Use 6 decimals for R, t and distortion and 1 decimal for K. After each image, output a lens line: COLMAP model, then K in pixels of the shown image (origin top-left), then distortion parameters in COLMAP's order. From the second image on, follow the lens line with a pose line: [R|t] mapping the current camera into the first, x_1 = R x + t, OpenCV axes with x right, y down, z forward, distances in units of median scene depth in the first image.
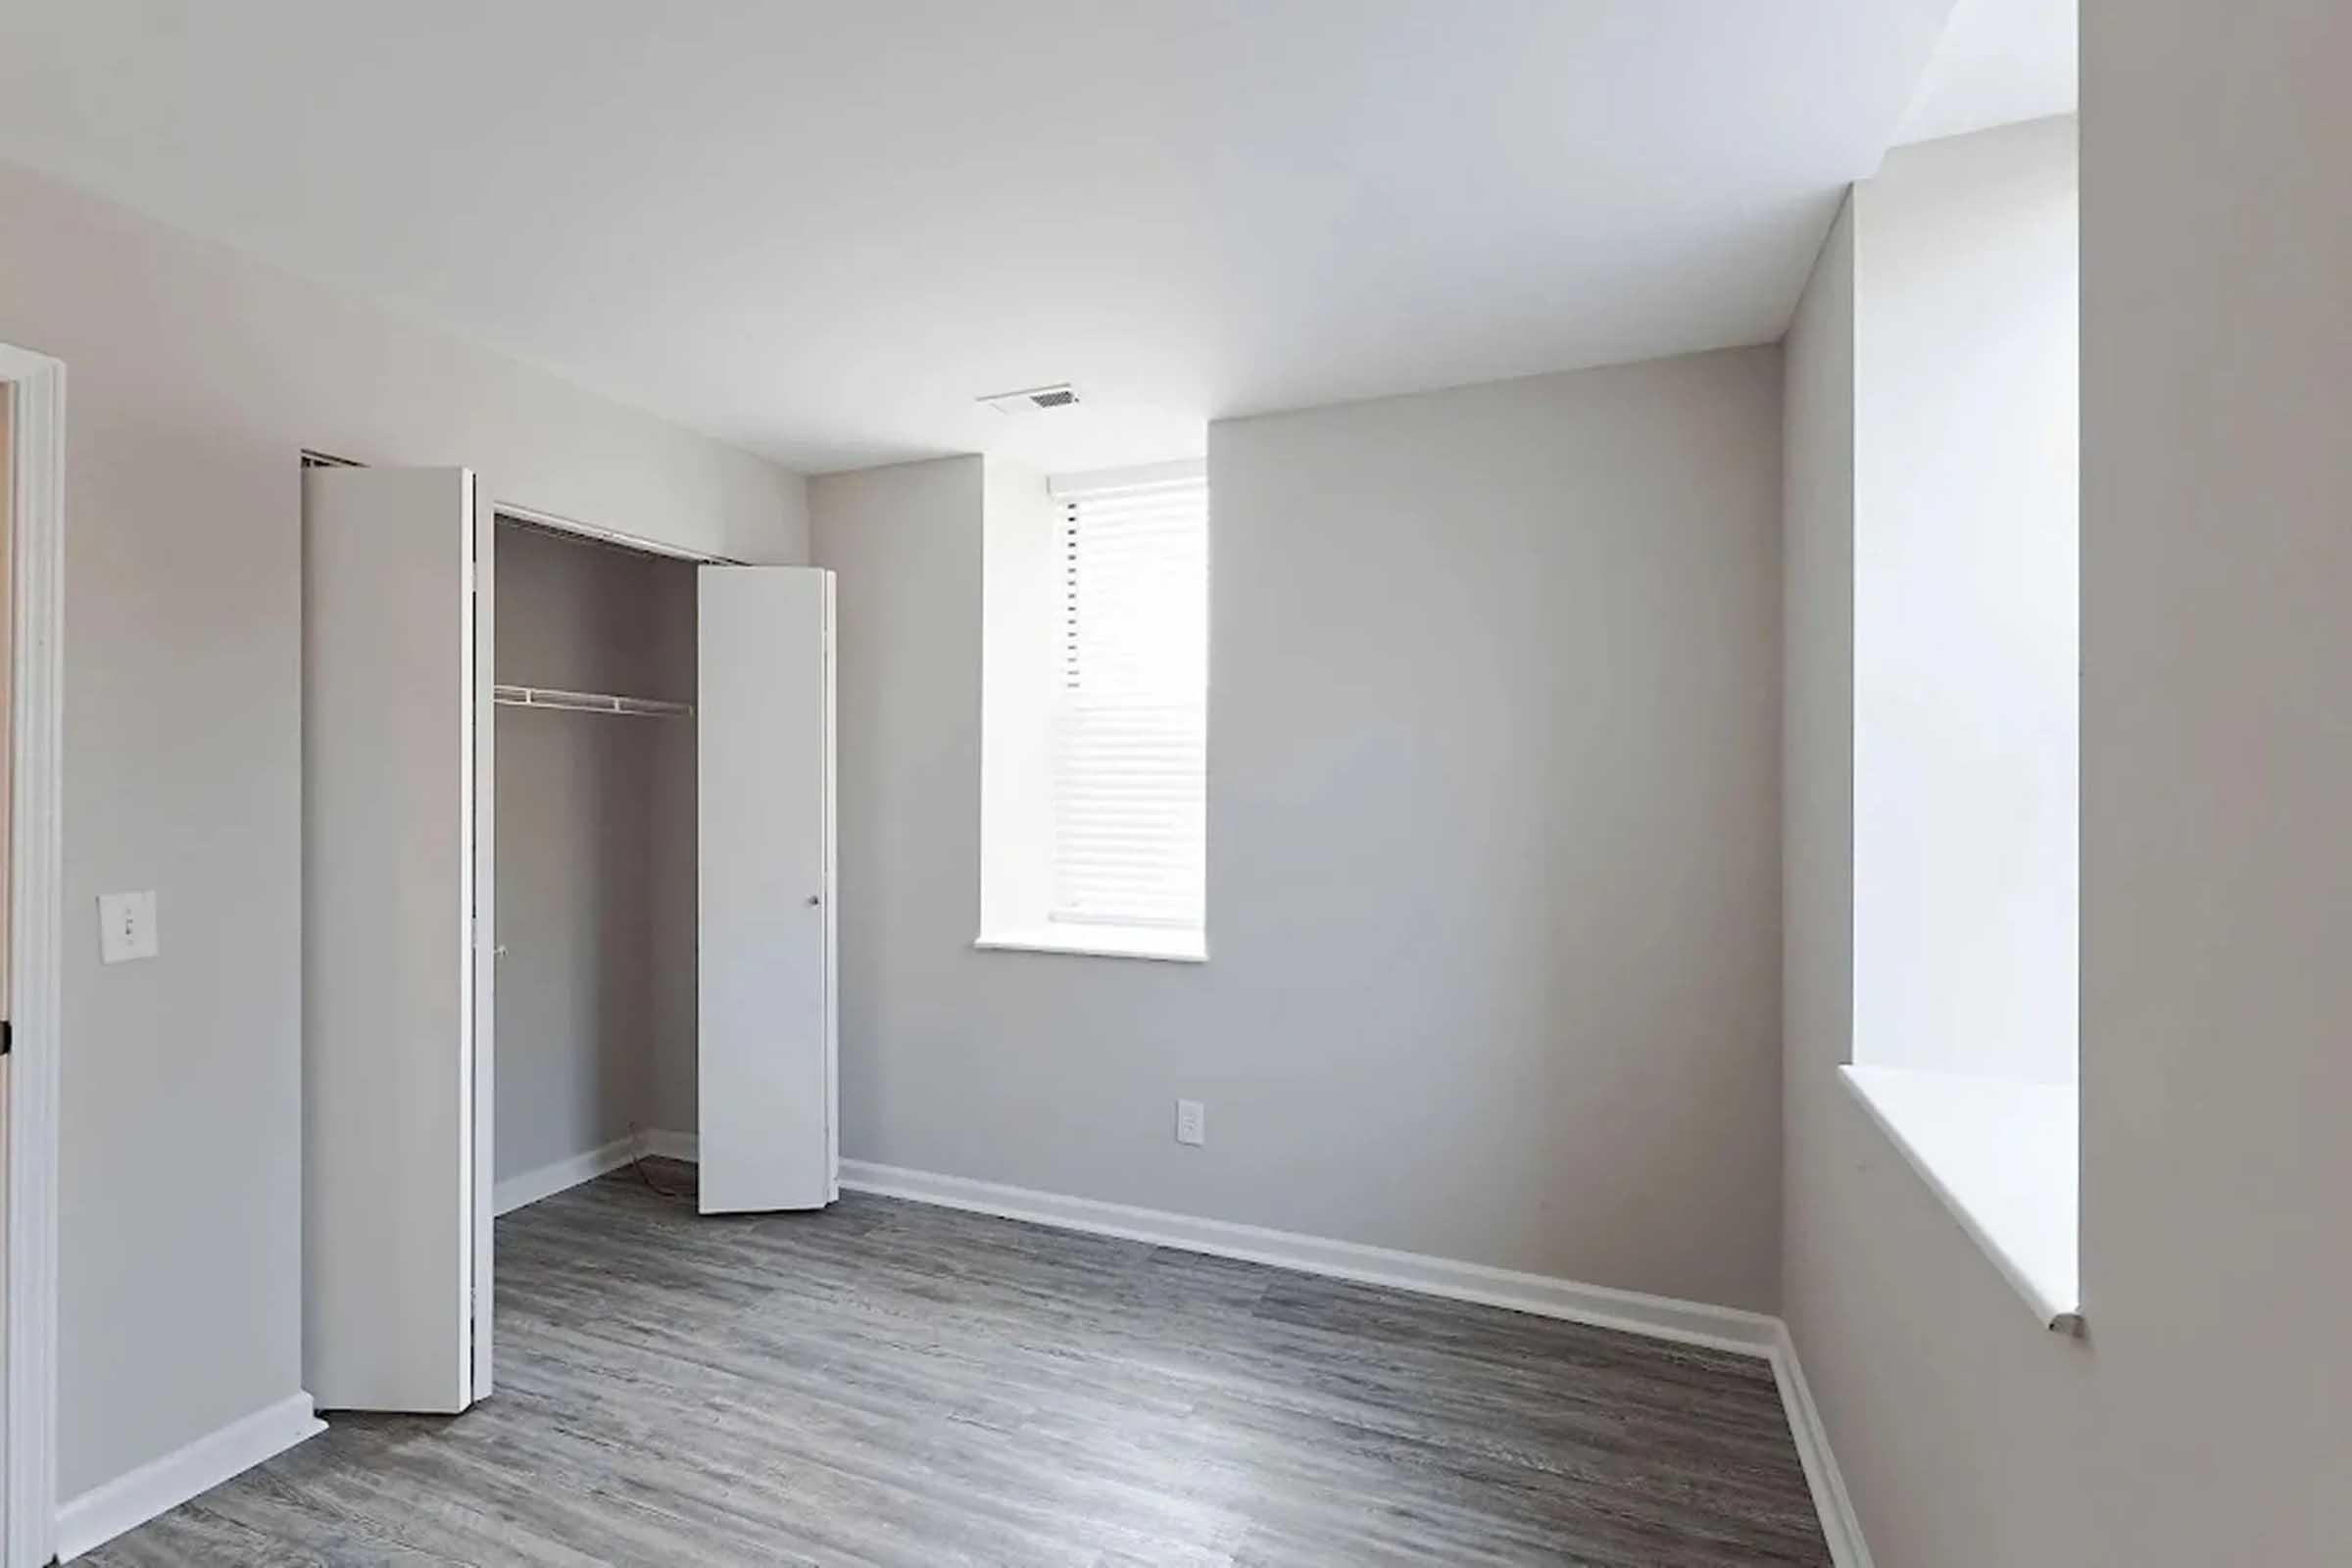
lens RADIAL K [[1030.4, 0, 1163.6], [0, 1030.4, 784.8], [0, 0, 1]] dist [-0.002829, 0.000021]
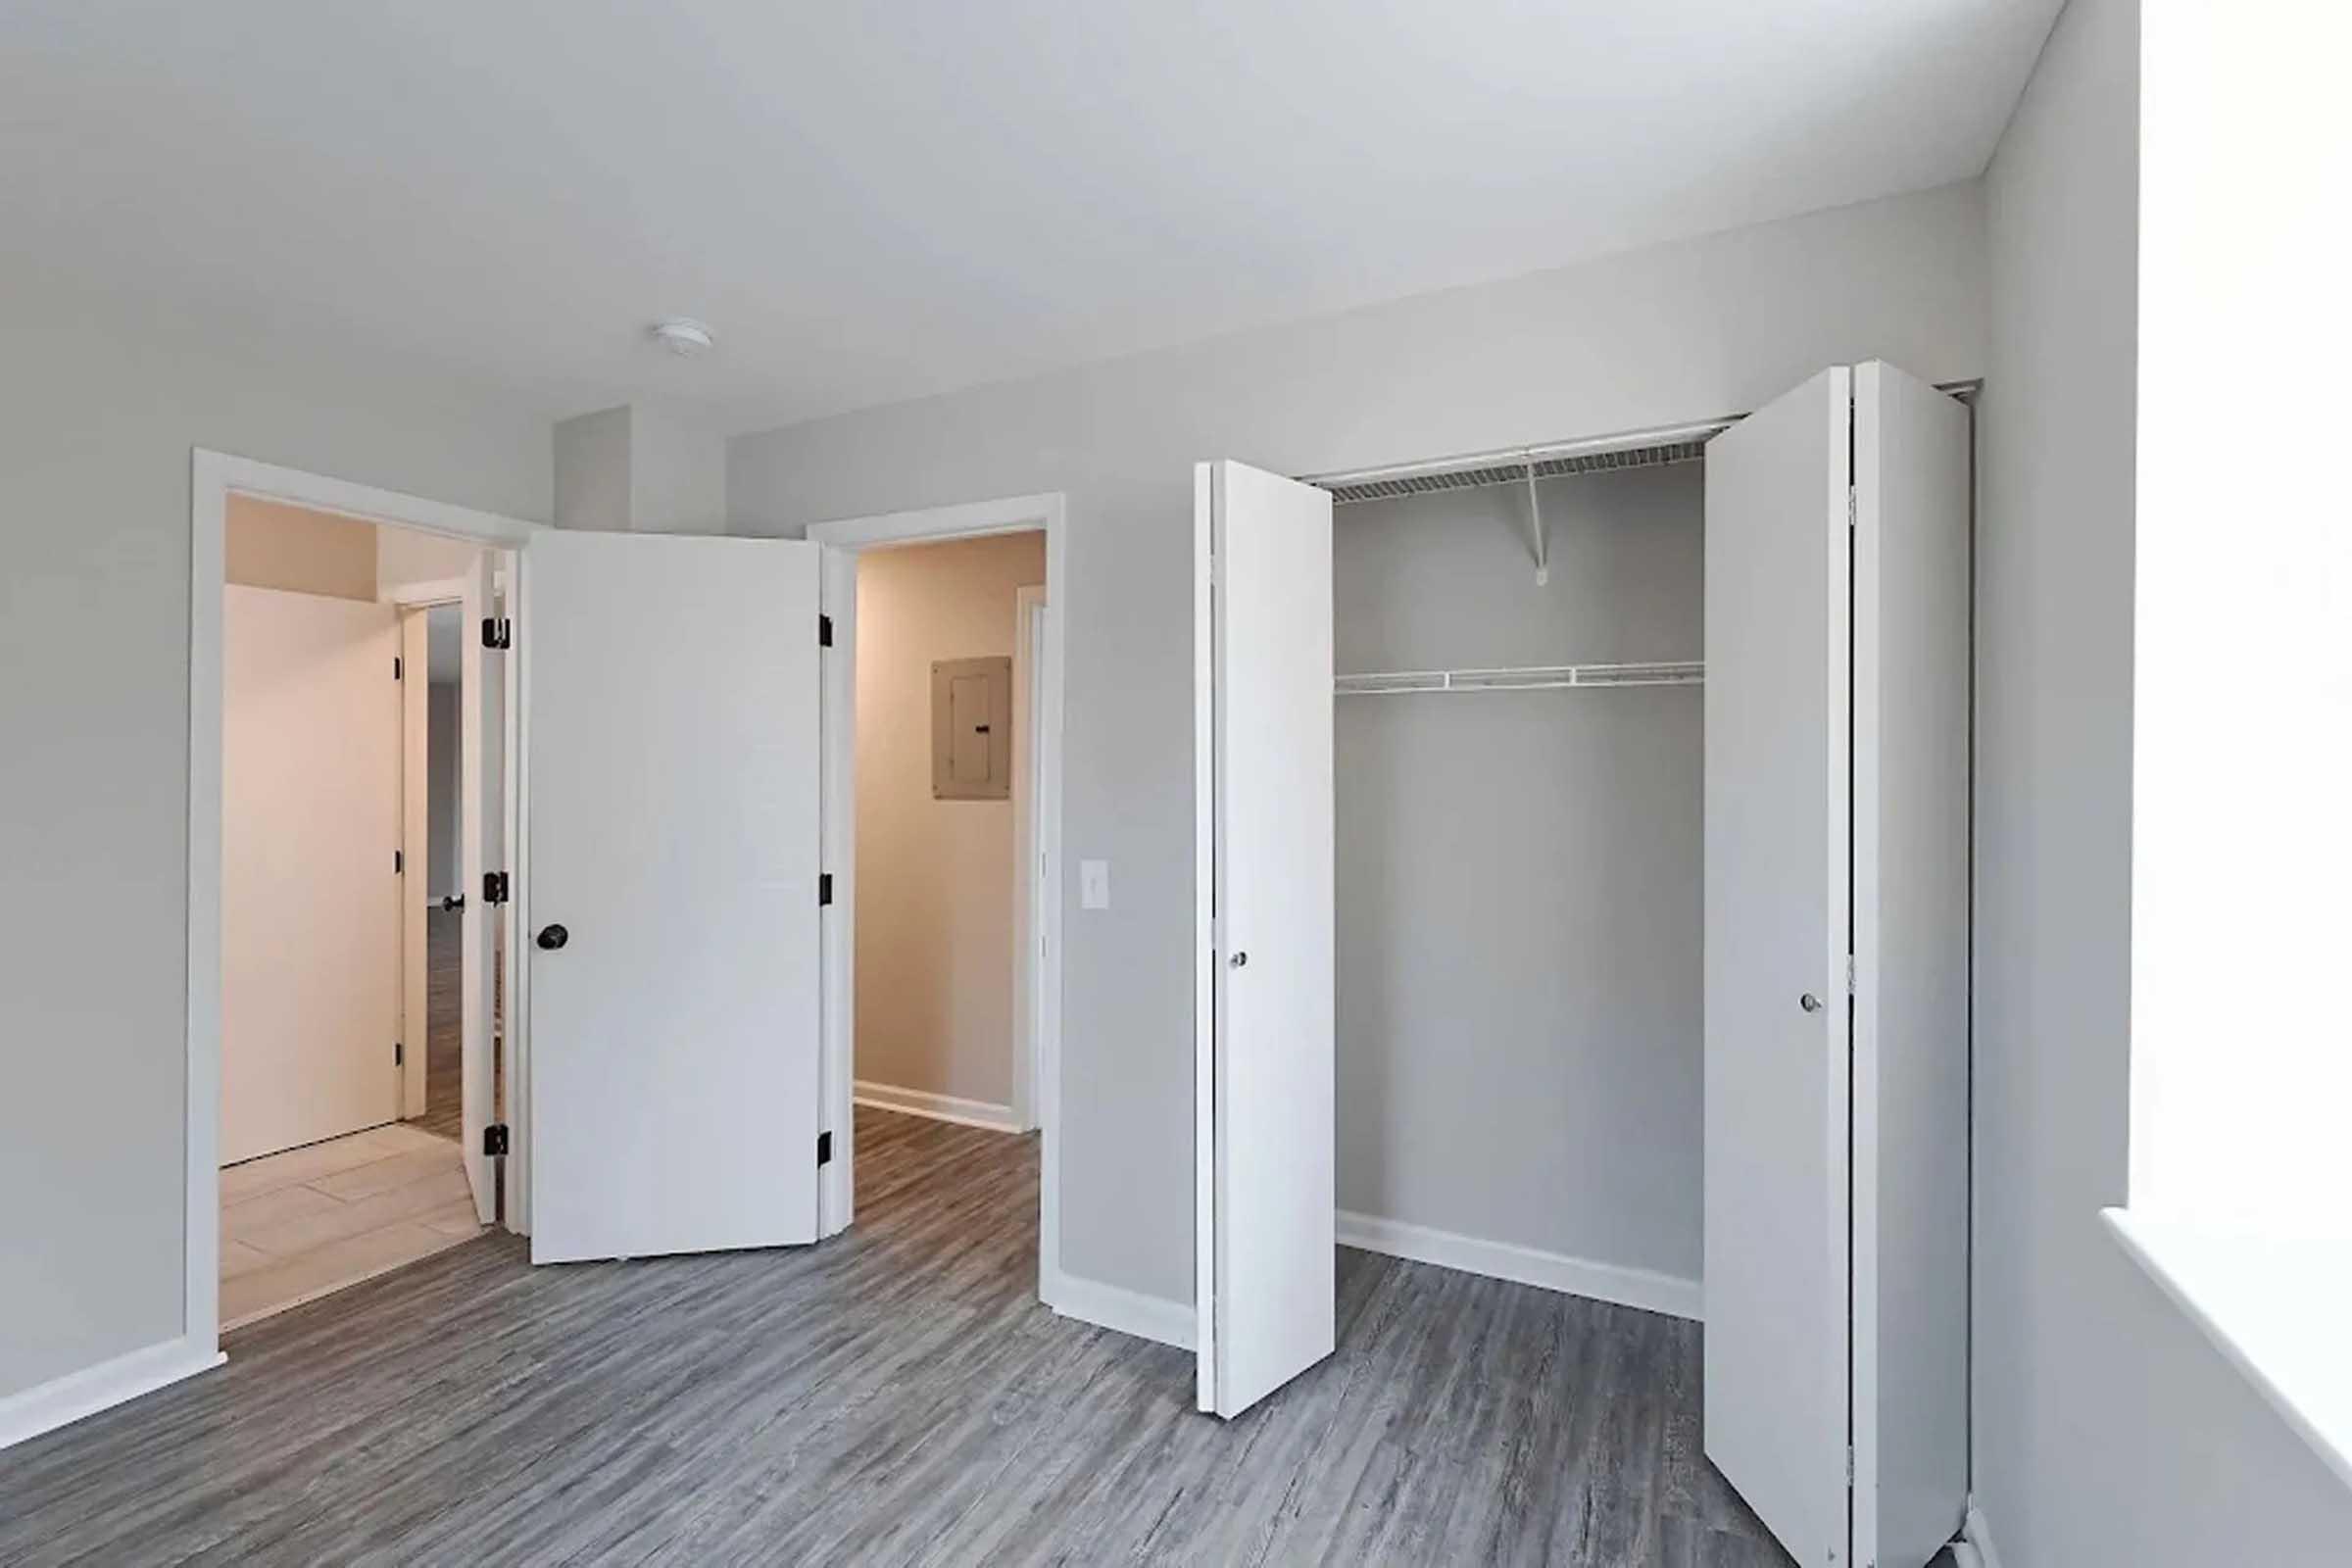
lens RADIAL K [[1030.4, 0, 1163.6], [0, 1030.4, 784.8], [0, 0, 1]] dist [-0.002829, 0.000021]
pose [[-0.083546, -0.001046, -0.996503, 0.251439], [-0.003638, 0.999993, -0.000745, 0.002951], [0.996497, 0.003563, -0.083549, 0.836514]]
